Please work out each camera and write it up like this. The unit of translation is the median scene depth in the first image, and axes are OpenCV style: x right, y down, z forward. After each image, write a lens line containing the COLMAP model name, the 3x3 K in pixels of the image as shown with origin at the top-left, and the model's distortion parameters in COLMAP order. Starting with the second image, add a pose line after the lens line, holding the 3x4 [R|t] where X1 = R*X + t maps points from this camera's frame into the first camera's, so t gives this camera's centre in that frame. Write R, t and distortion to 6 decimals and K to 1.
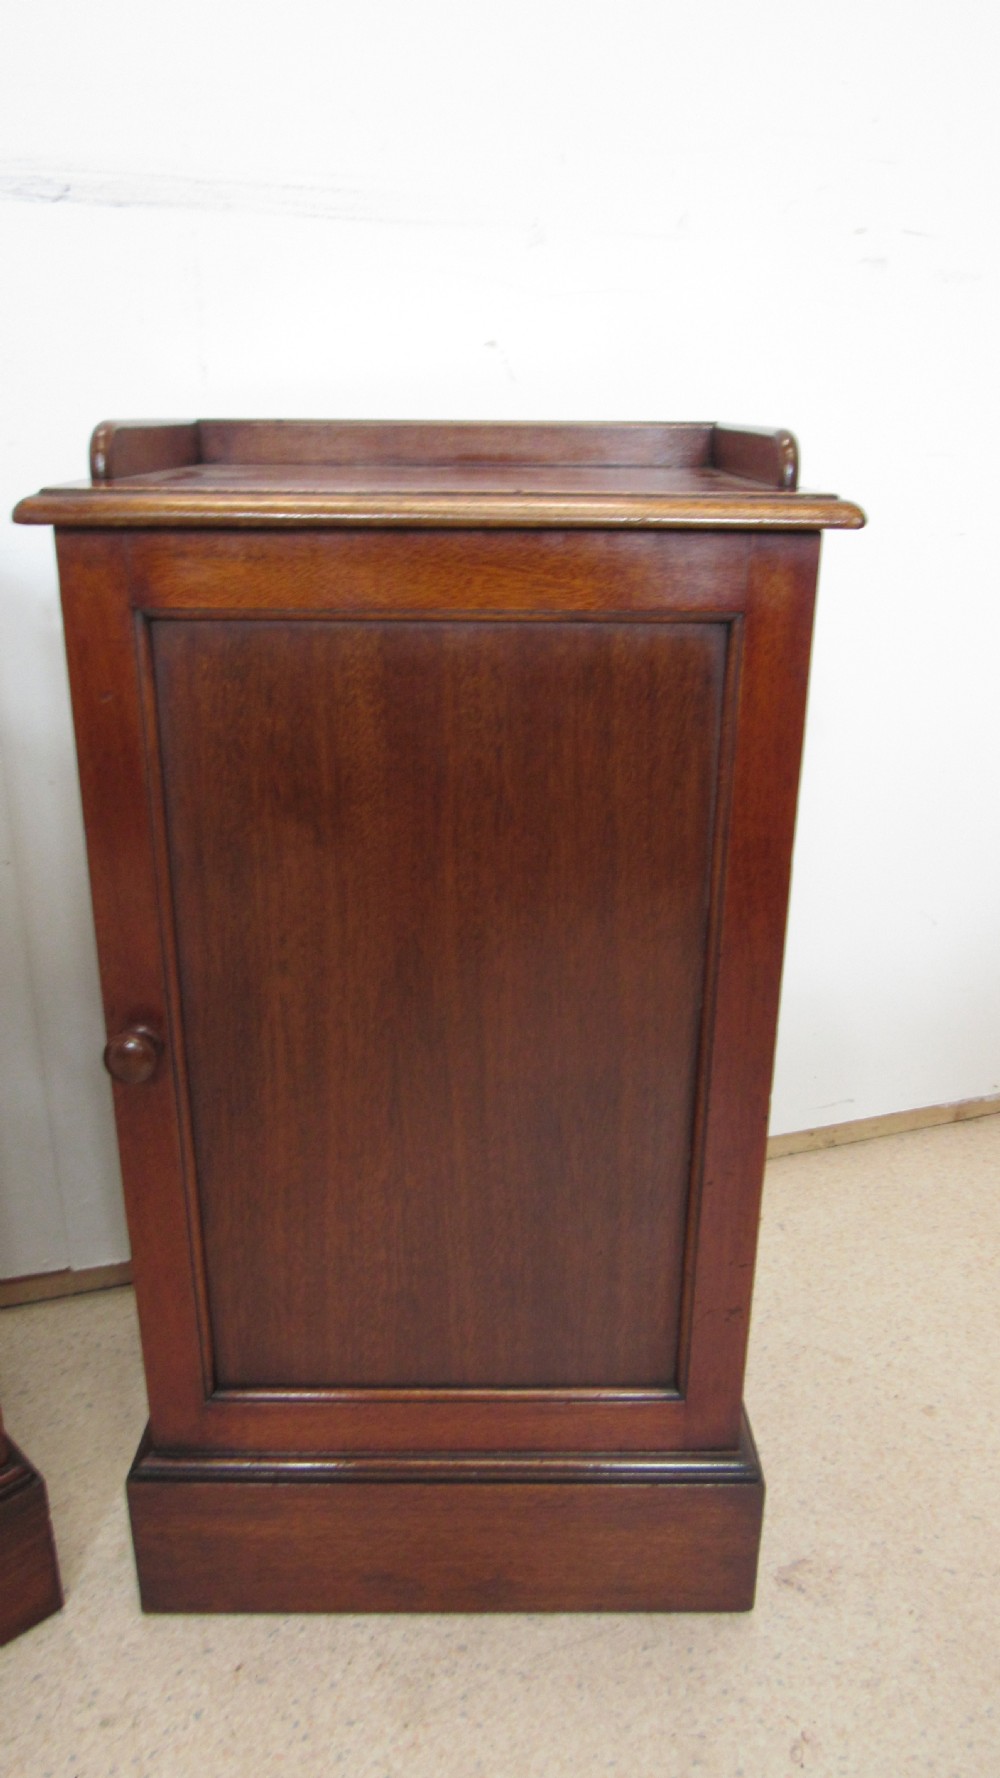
lens RADIAL K [[1275.4, 0, 500.0], [0, 1275.4, 889.0], [0, 0, 1]] dist [-0.027400, 0.008719]
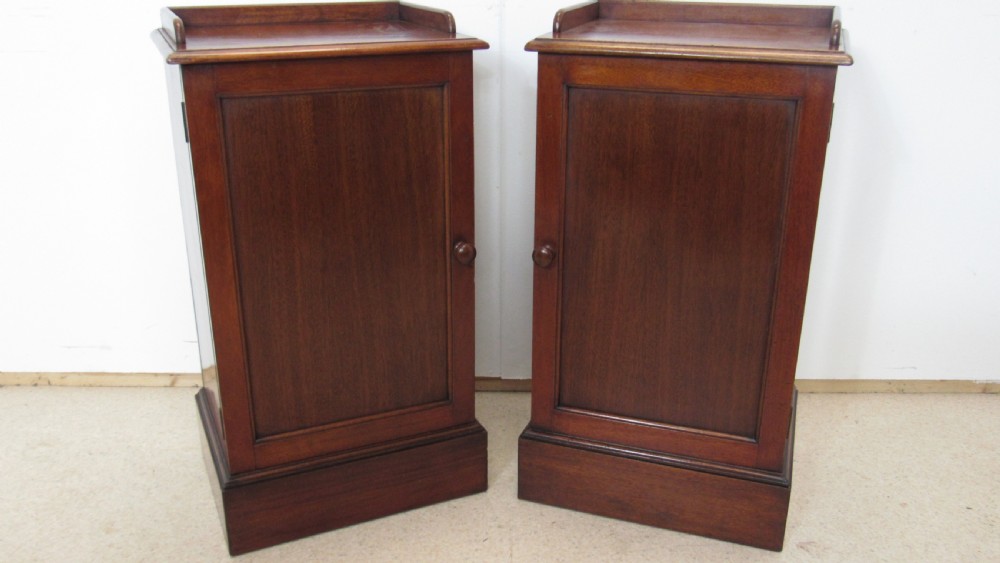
lens RADIAL K [[875.0, 0, 500.0], [0, 875.0, 281.5], [0, 0, 1]] dist [-0.045043, 0.013685]
pose [[0.939933, 0.119841, -0.319632, 0.182305], [-0.112808, 0.992791, 0.040499, 0.109874], [0.322181, -0.002009, 0.946676, -0.637844]]
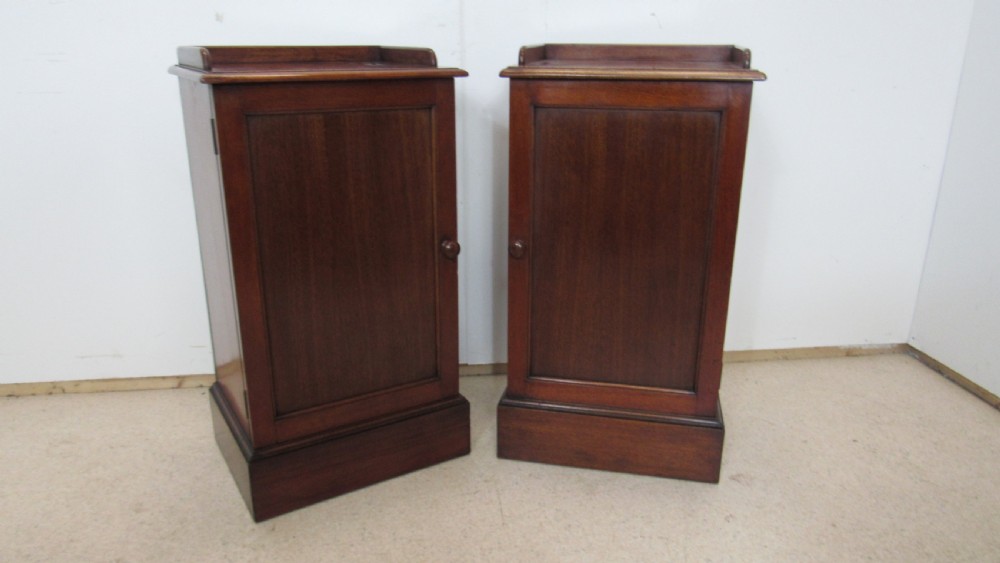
lens RADIAL K [[717.3, 0, 500.0], [0, 717.3, 281.5], [0, 0, 1]] dist [-0.027400, 0.008719]
pose [[0.975634, 0.067353, -0.208811, 0.038082], [-0.071723, 0.997334, -0.013416, 0.215937], [0.207351, 0.028065, 0.977864, -0.651124]]
